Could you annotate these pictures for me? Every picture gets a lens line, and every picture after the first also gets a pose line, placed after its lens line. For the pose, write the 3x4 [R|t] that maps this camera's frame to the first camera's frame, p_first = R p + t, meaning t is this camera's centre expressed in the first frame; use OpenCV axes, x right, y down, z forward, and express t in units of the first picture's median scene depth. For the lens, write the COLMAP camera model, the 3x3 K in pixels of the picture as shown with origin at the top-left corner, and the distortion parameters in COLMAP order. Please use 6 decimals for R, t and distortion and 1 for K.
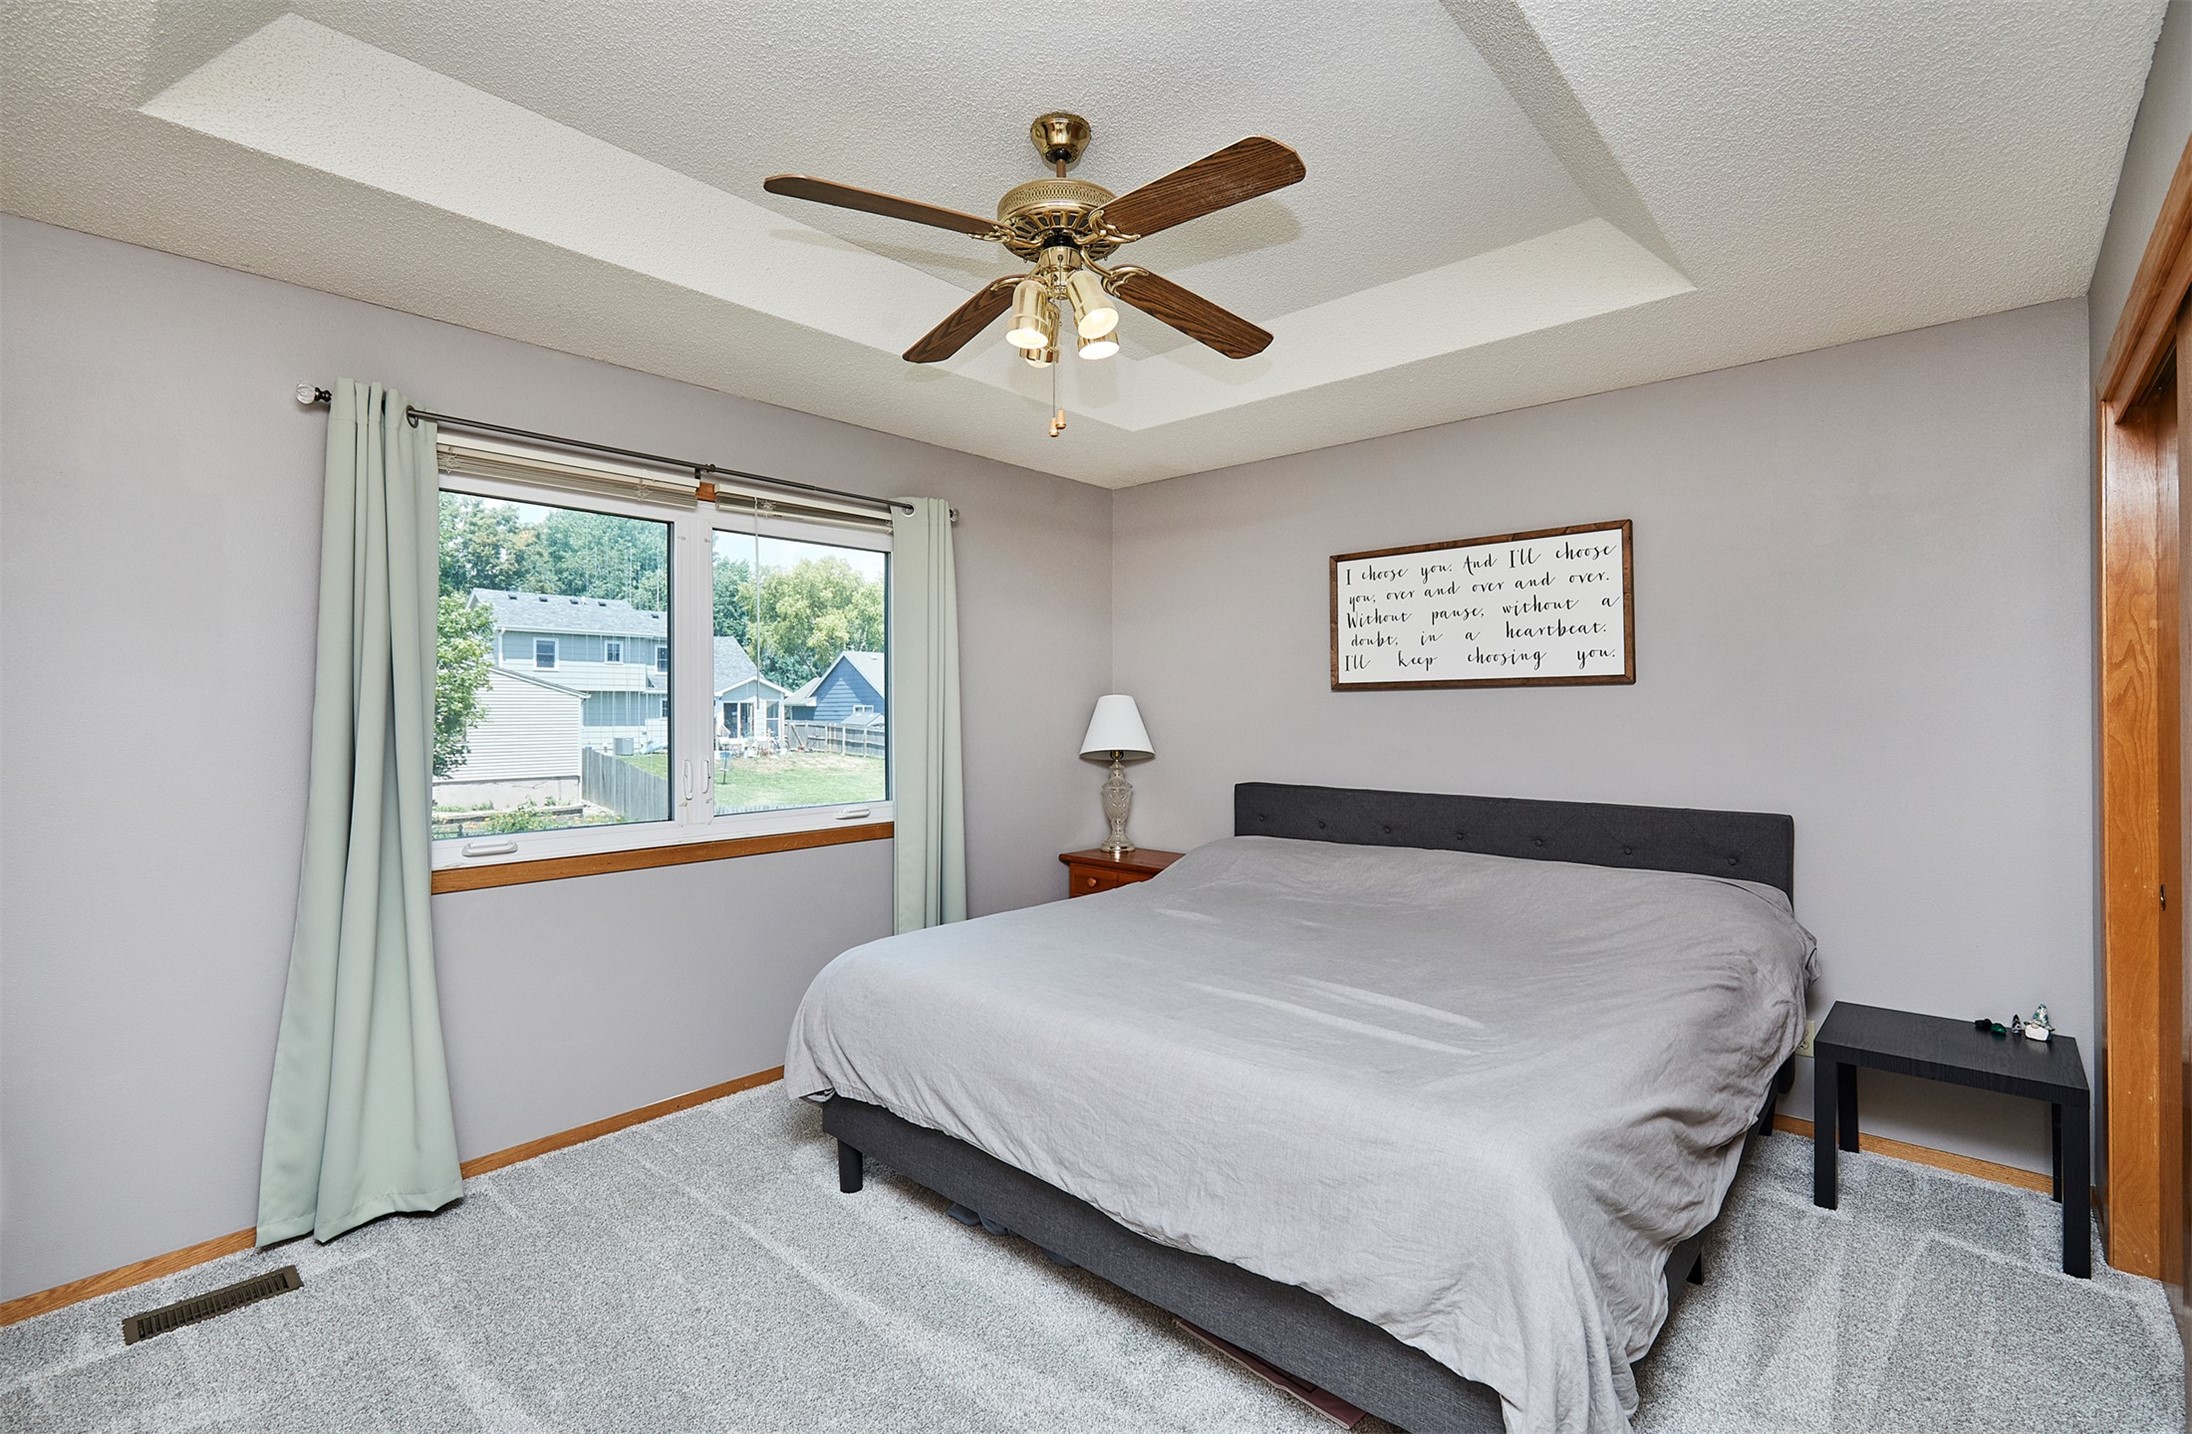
lens RADIAL K [[991.0, 0, 1141.4], [0, 991.0, 716.4], [0, 0, 1]] dist [-0.000449, -0.000017]
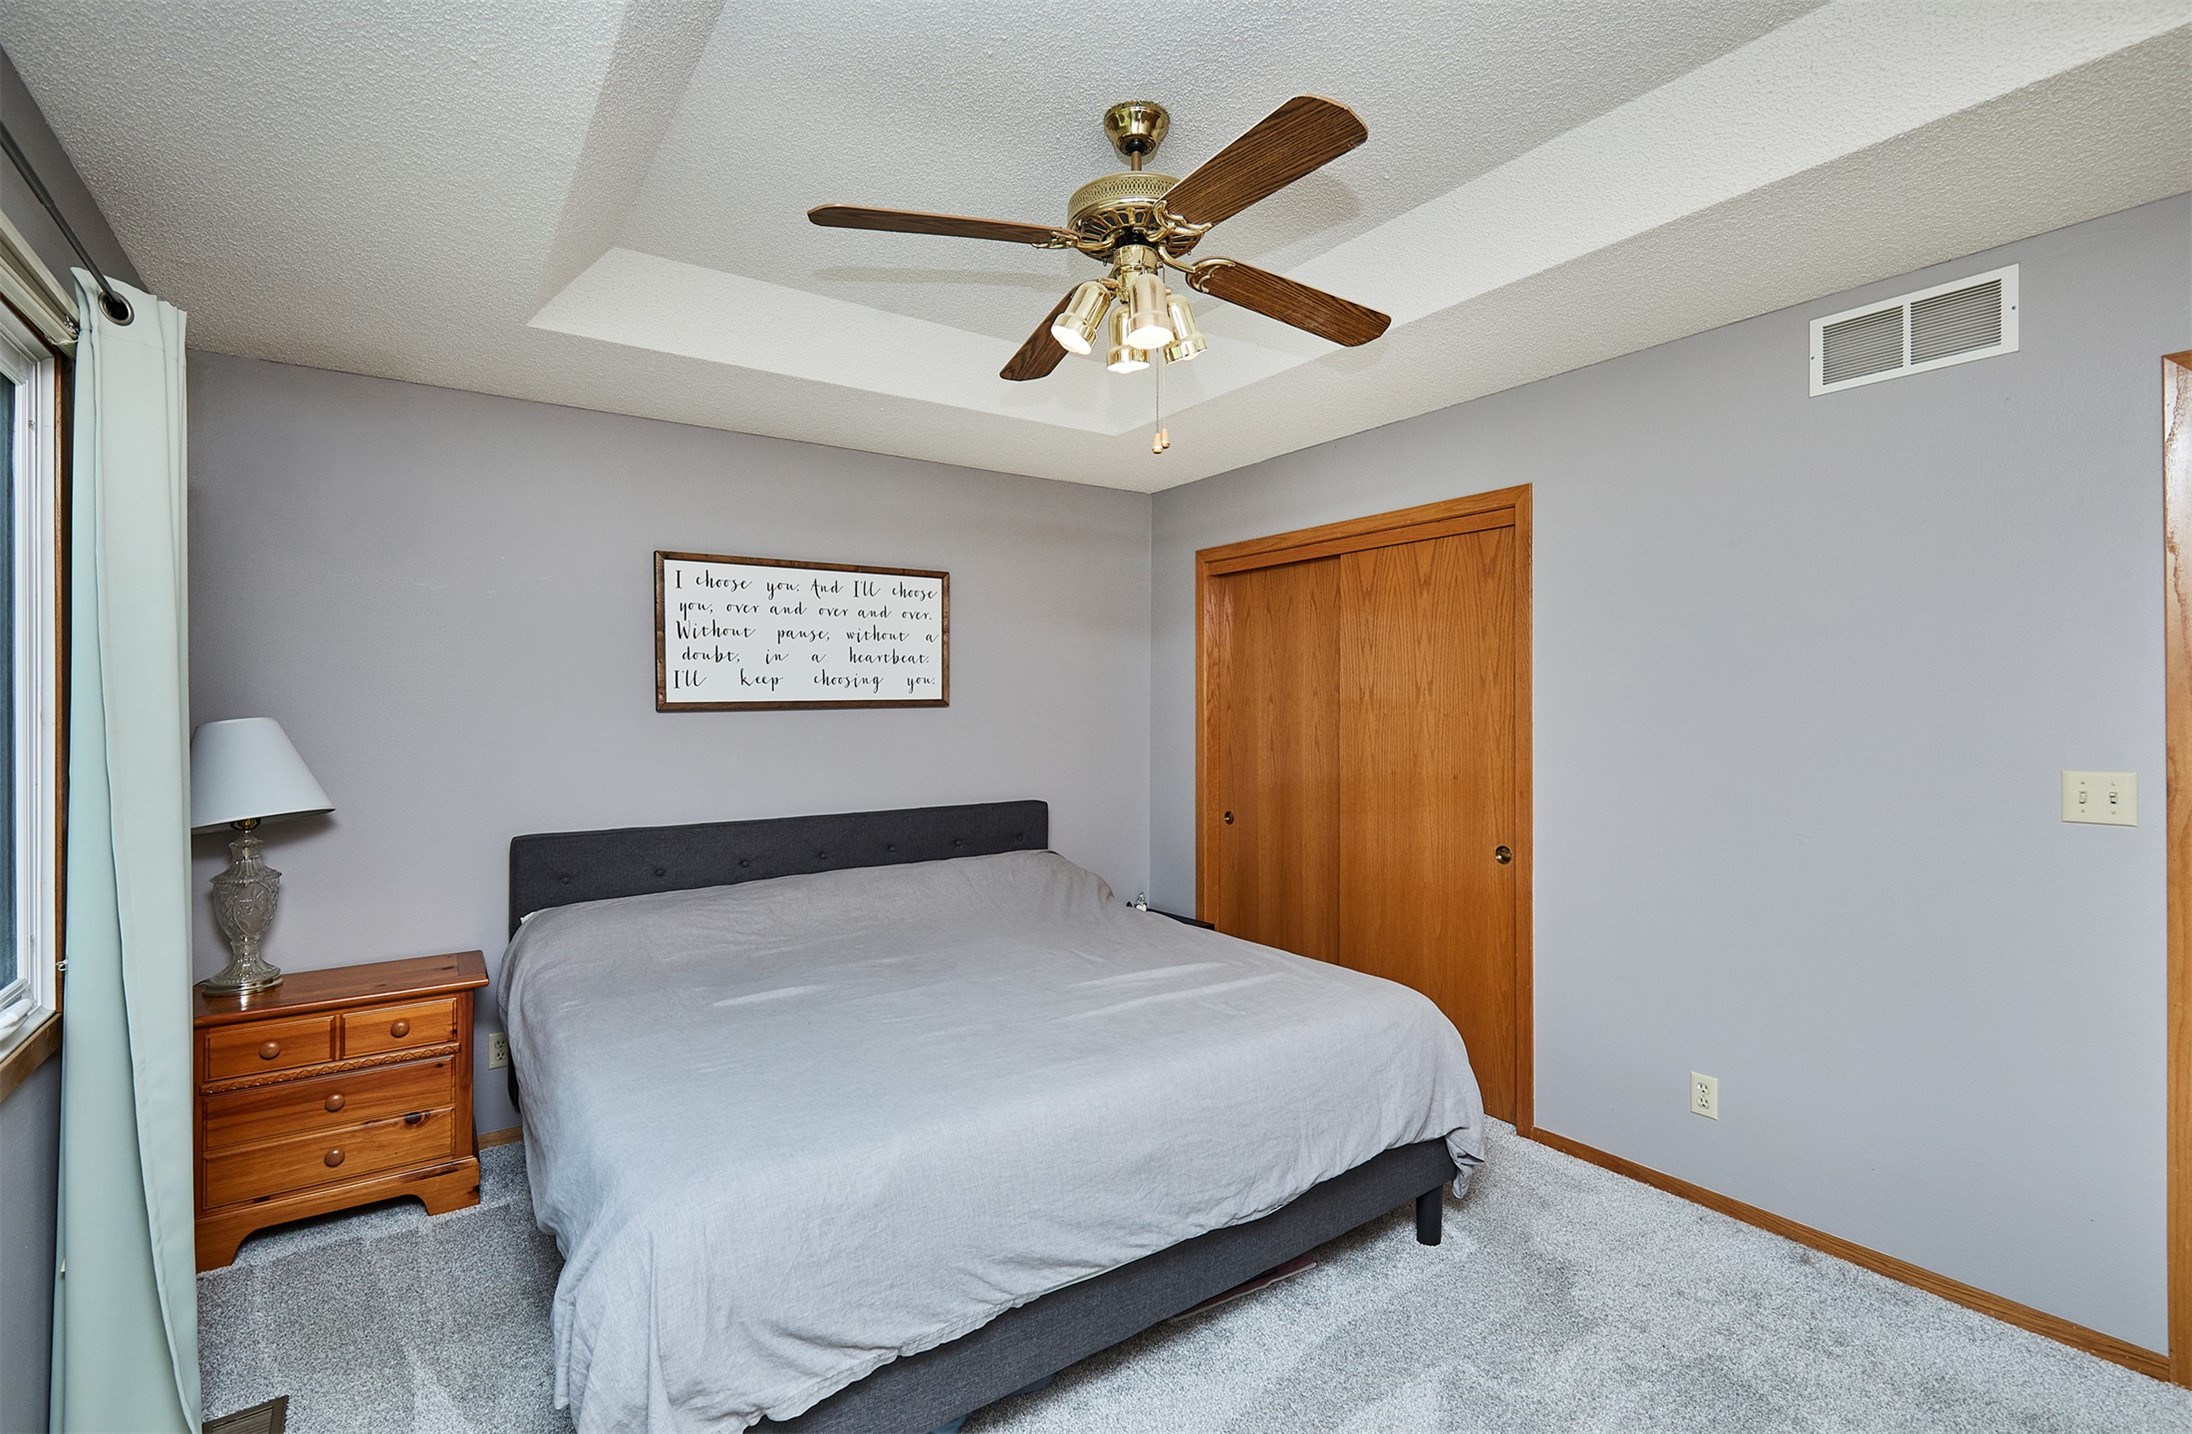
lens RADIAL K [[991.0, 0, 1100.0], [0, 991.0, 720.5], [0, 0, 1]] dist [-0.000449, -0.000017]
pose [[0.230397, -0.013109, 0.973008, -0.597953], [0.015061, 0.999838, 0.009904, -0.023364], [-0.972980, 0.012373, 0.230557, 0.493204]]
